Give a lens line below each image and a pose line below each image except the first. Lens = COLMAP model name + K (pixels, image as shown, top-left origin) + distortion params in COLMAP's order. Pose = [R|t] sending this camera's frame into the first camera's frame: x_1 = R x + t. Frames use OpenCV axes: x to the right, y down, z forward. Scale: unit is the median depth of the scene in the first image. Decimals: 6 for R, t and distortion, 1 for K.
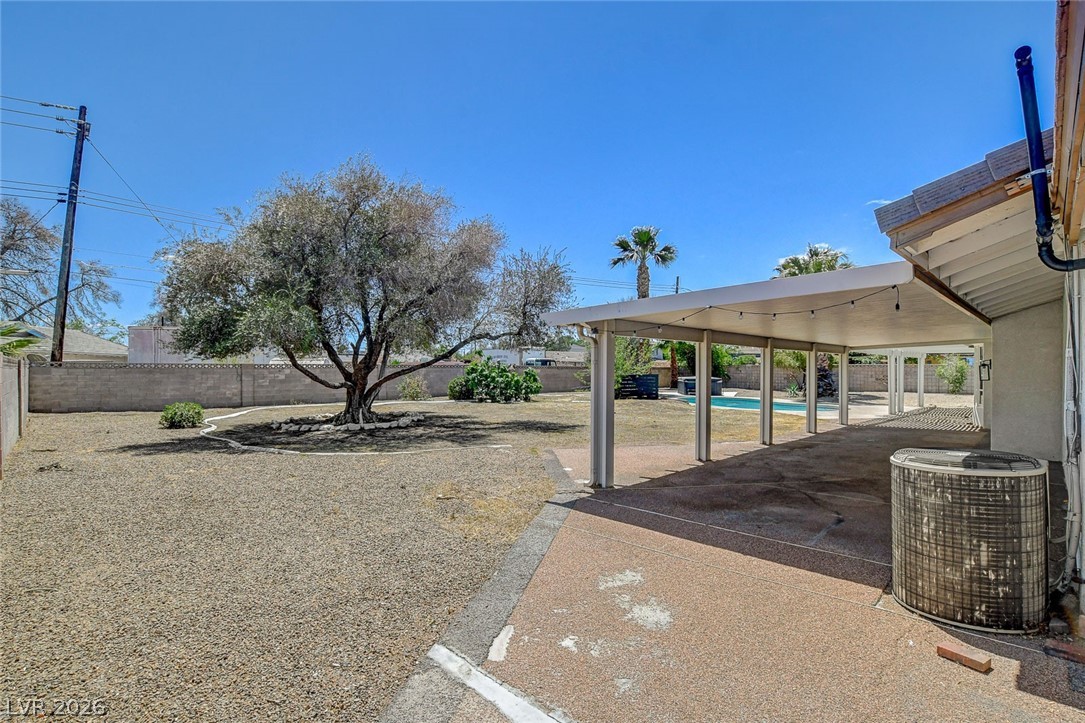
lens RADIAL K [[523.5, 0, 541.1], [0, 523.5, 365.8], [0, 0, 1]] dist [-0.028893, 0.000034]
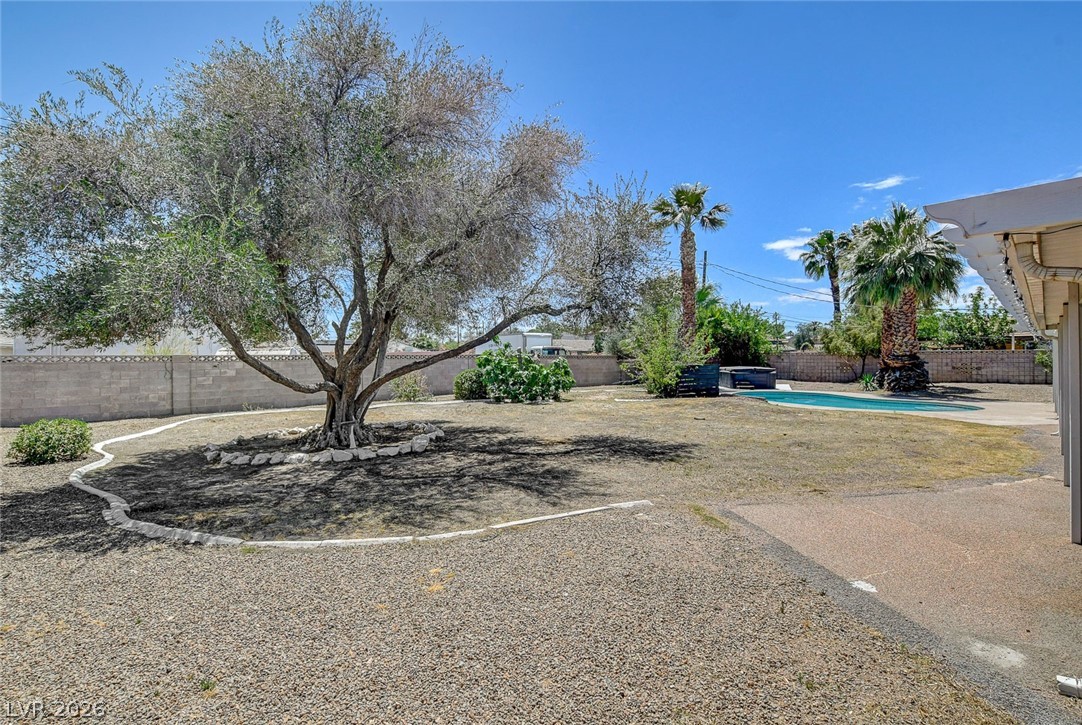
lens RADIAL K [[544.9, 0, 546.7], [0, 544.9, 355.1], [0, 0, 1]] dist [-0.005397, -0.001528]
pose [[0.998860, -0.007783, 0.047097, -0.126691], [0.007788, 0.999970, 0.000084, -0.000244], [-0.047096, 0.000283, 0.998890, 0.298811]]
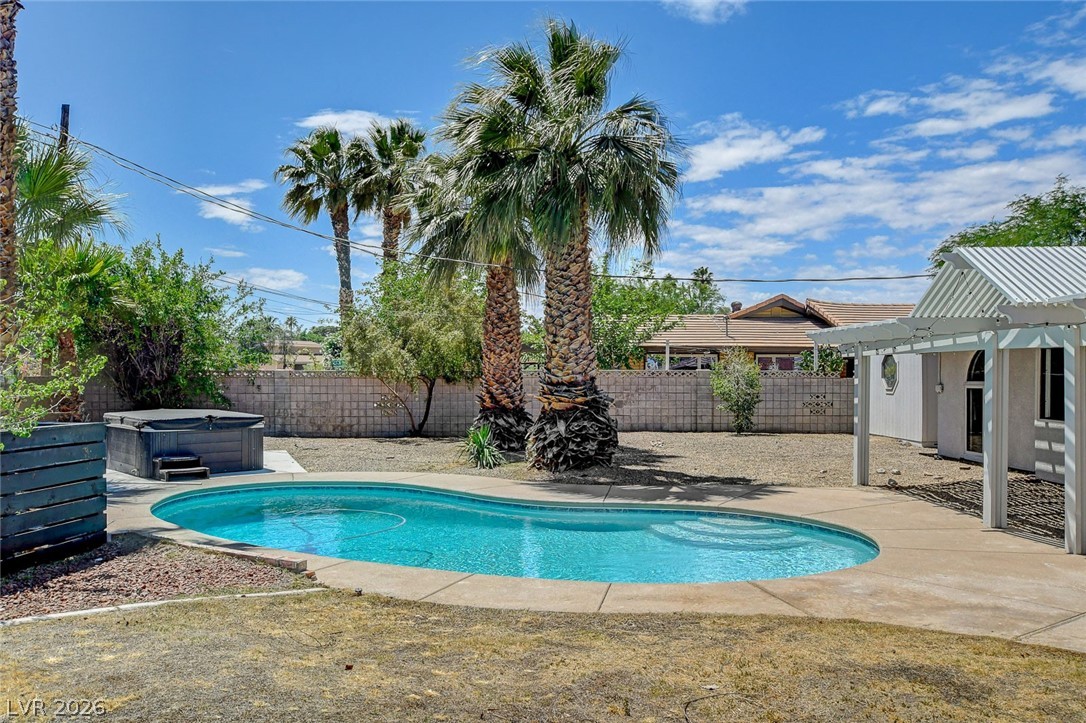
lens RADIAL K [[901.3, 0, 541.1], [0, 901.3, 386.8], [0, 0, 1]] dist [-0.002522, -0.000446]
pose [[0.690333, -0.013865, 0.723359, 0.147678], [-0.001725, 0.999782, 0.020809, -0.008432], [-0.723490, -0.015613, 0.690158, 1.050620]]
